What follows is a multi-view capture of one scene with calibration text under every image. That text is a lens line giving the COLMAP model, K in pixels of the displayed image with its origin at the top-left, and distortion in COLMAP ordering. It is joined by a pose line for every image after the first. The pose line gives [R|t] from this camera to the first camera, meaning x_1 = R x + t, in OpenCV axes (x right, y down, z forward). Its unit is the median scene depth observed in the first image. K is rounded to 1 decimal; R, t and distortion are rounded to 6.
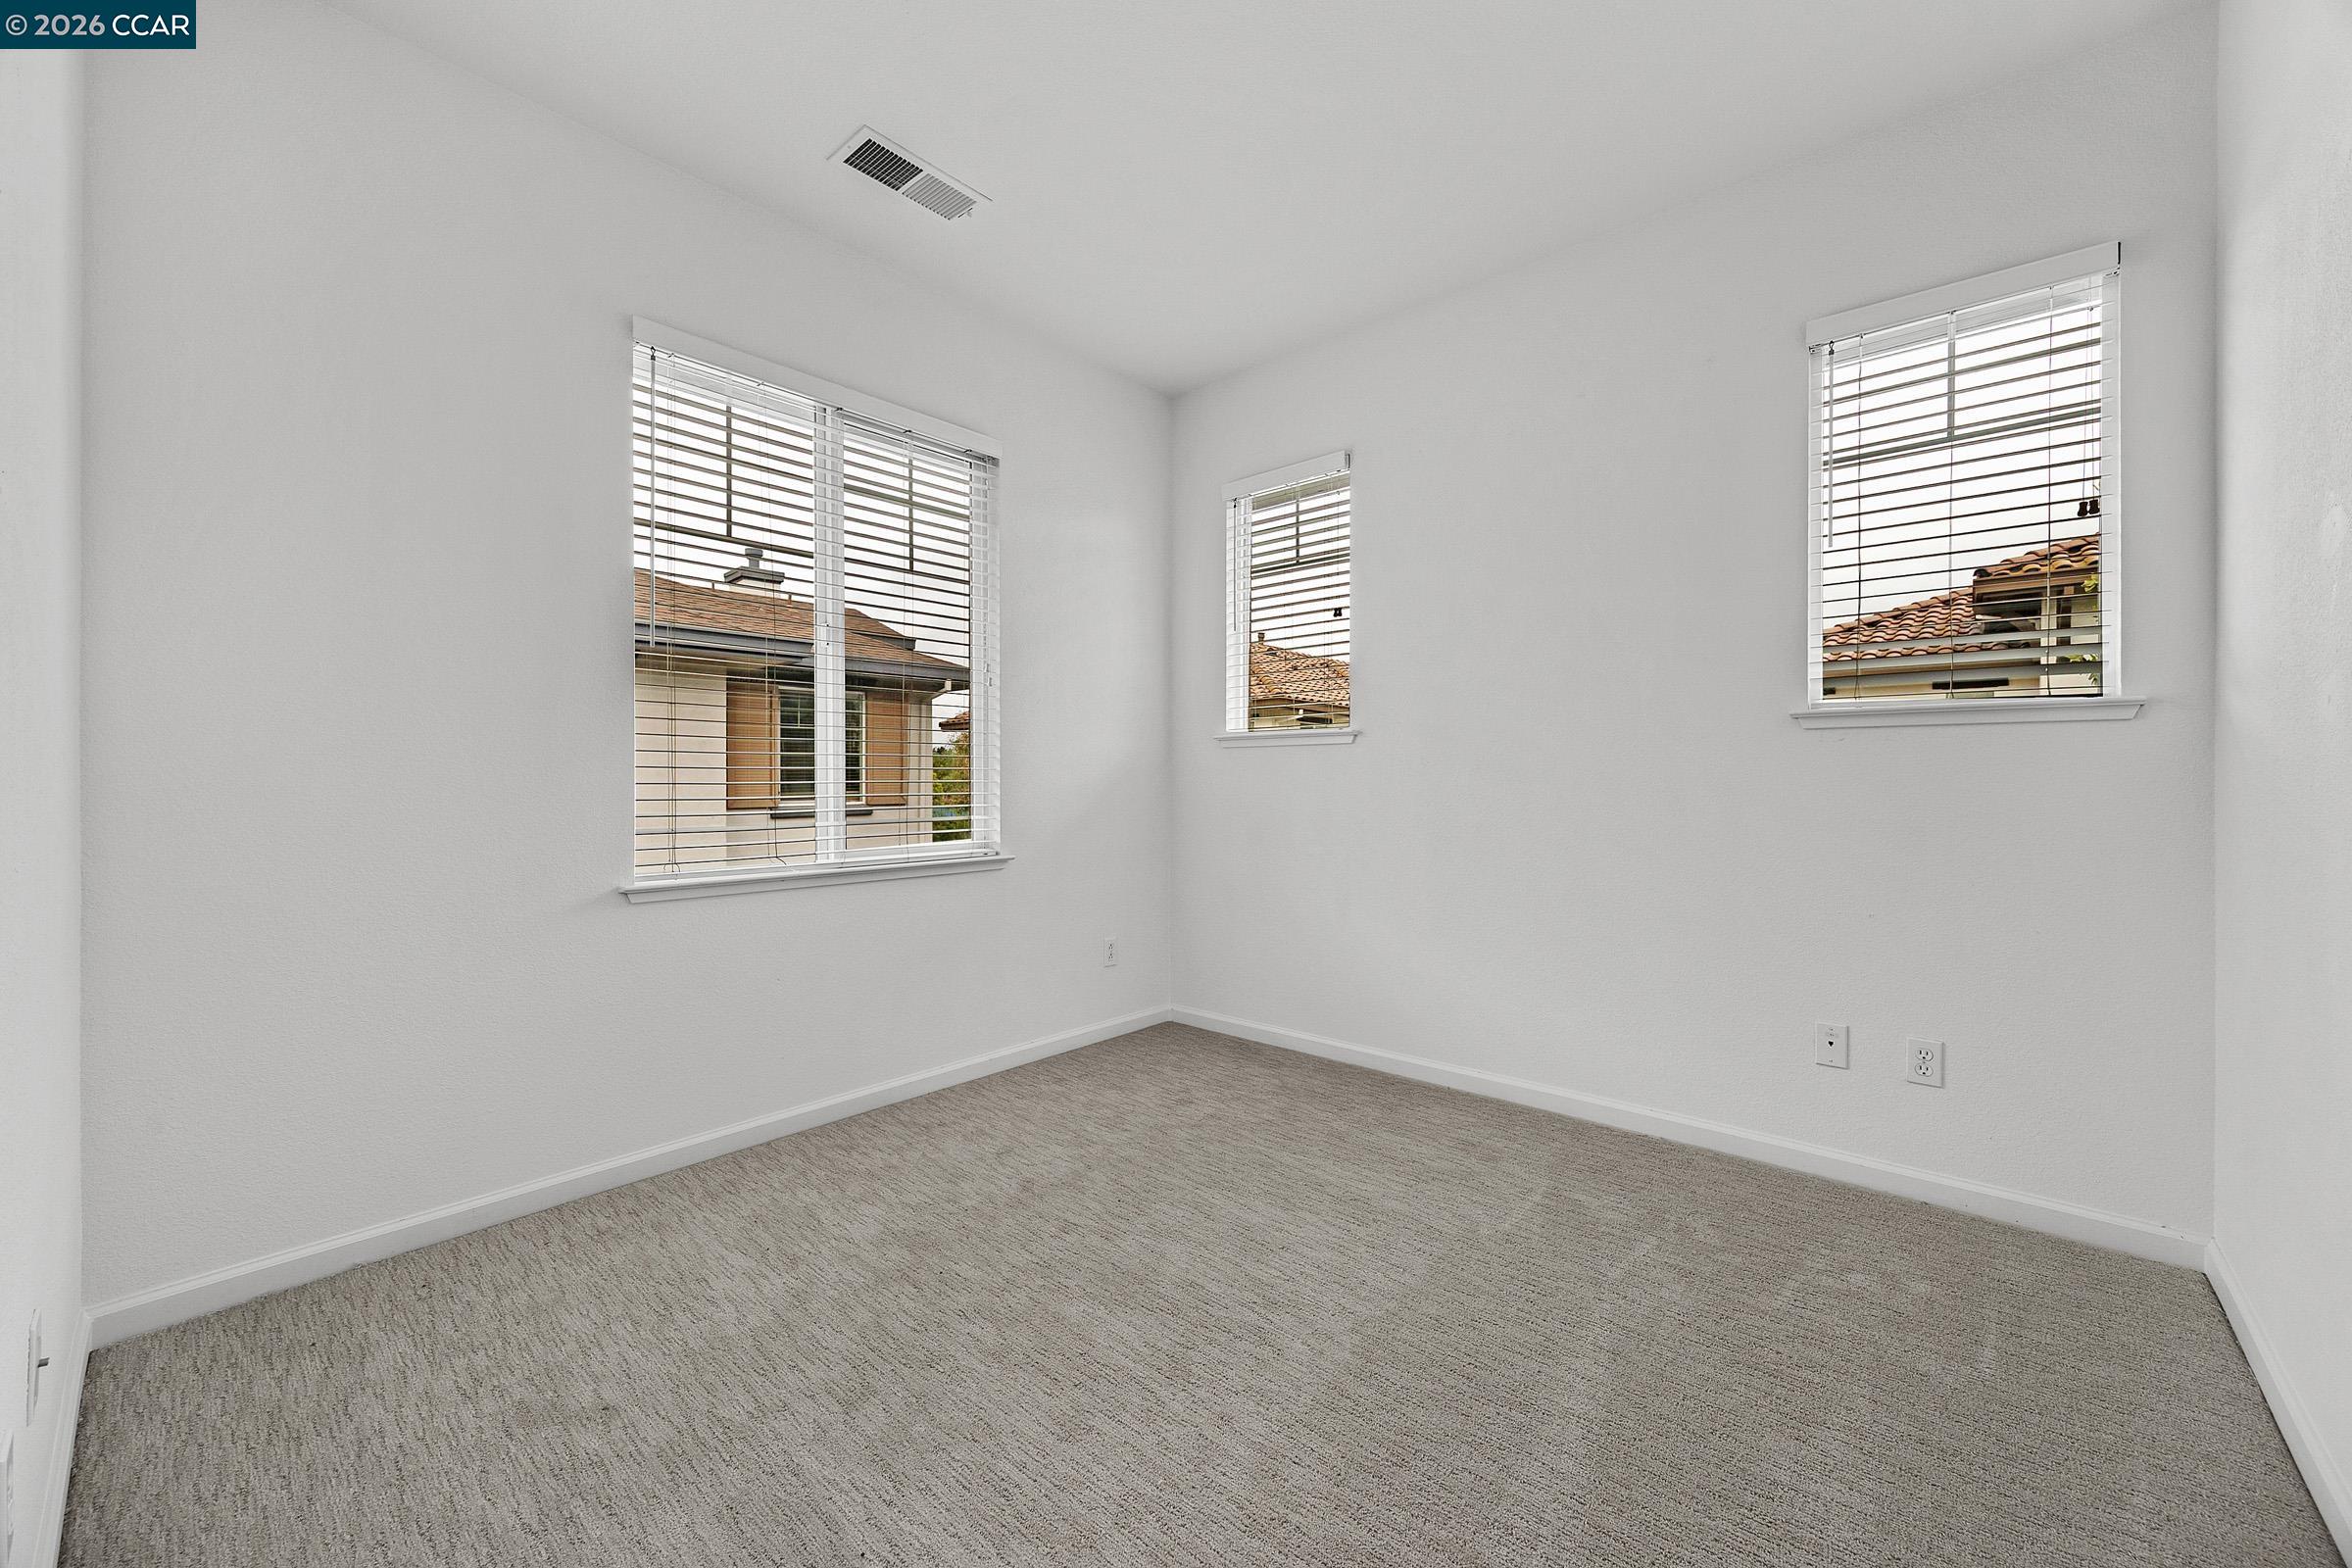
lens RADIAL K [[900.7, 0, 1176.0], [0, 900.7, 784.0], [0, 0, 1]] dist [-0.000666, 0.000029]
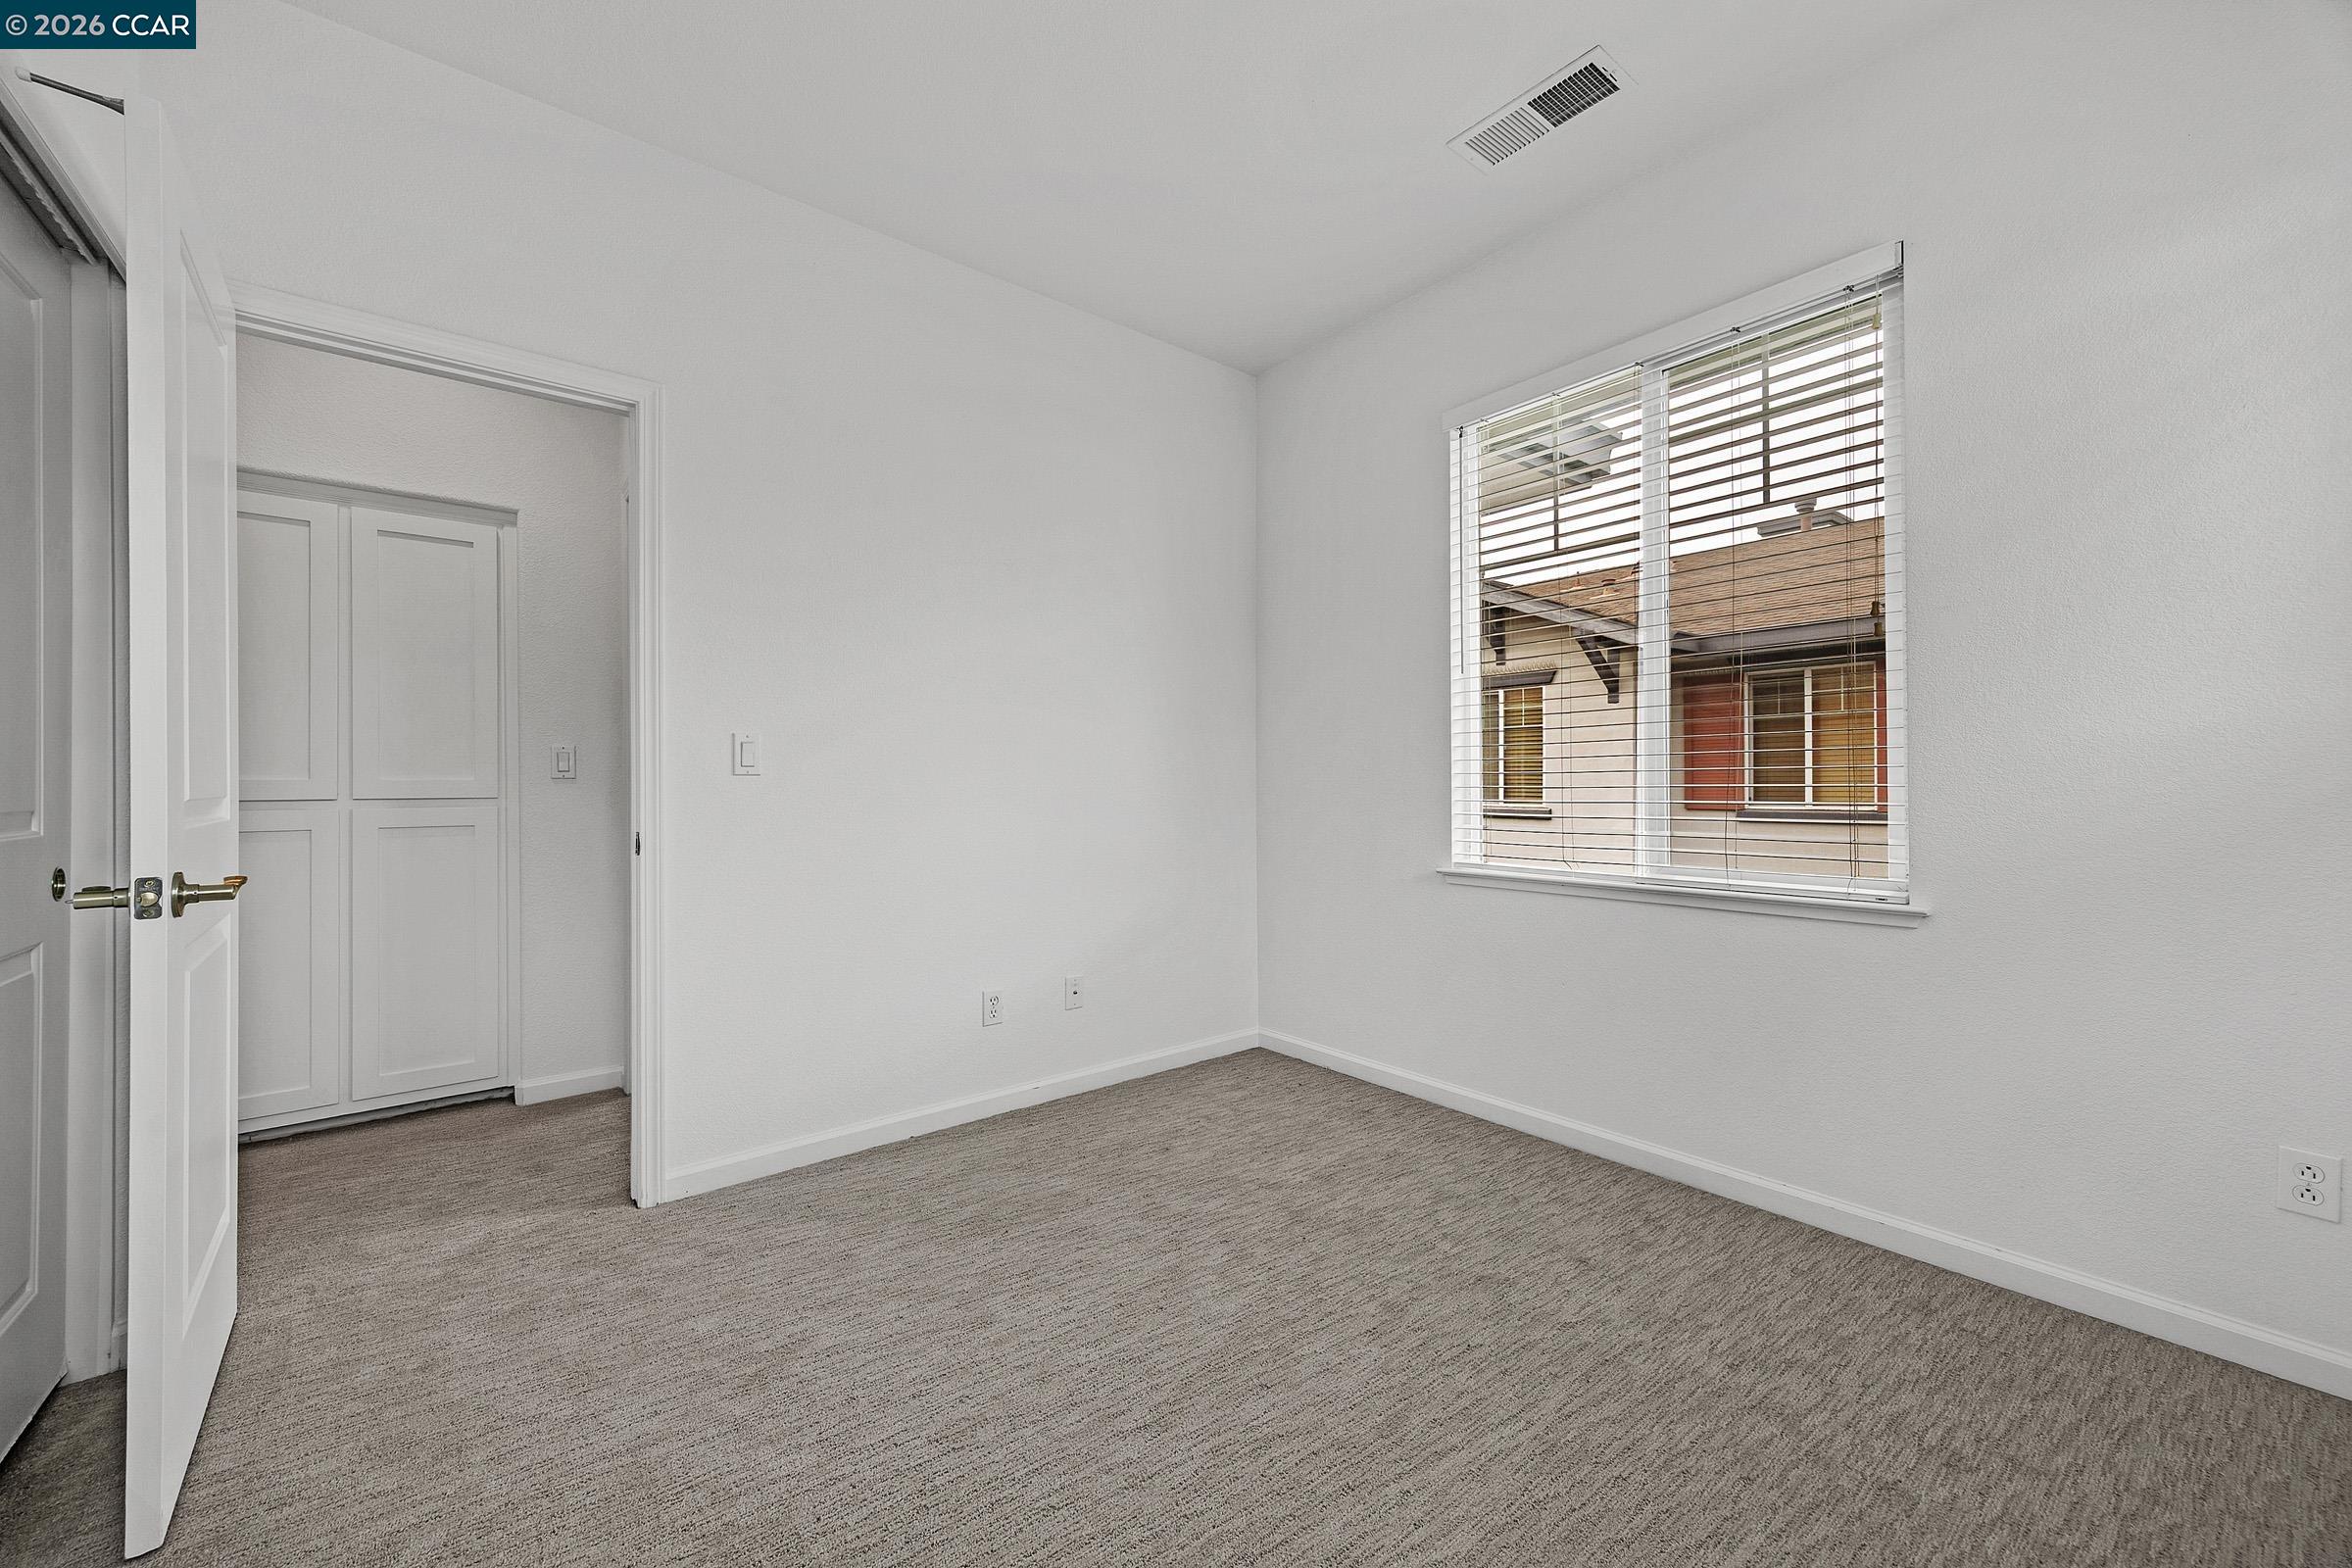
lens RADIAL K [[911.2, 0, 1173.6], [0, 911.2, 769.5], [0, 0, 1]] dist [0.000837, 0.000023]
pose [[-0.178895, -0.003784, -0.983861, 0.649625], [0.008100, 0.999953, -0.005319, -0.019458], [0.983835, -0.008921, -0.178856, 0.784275]]
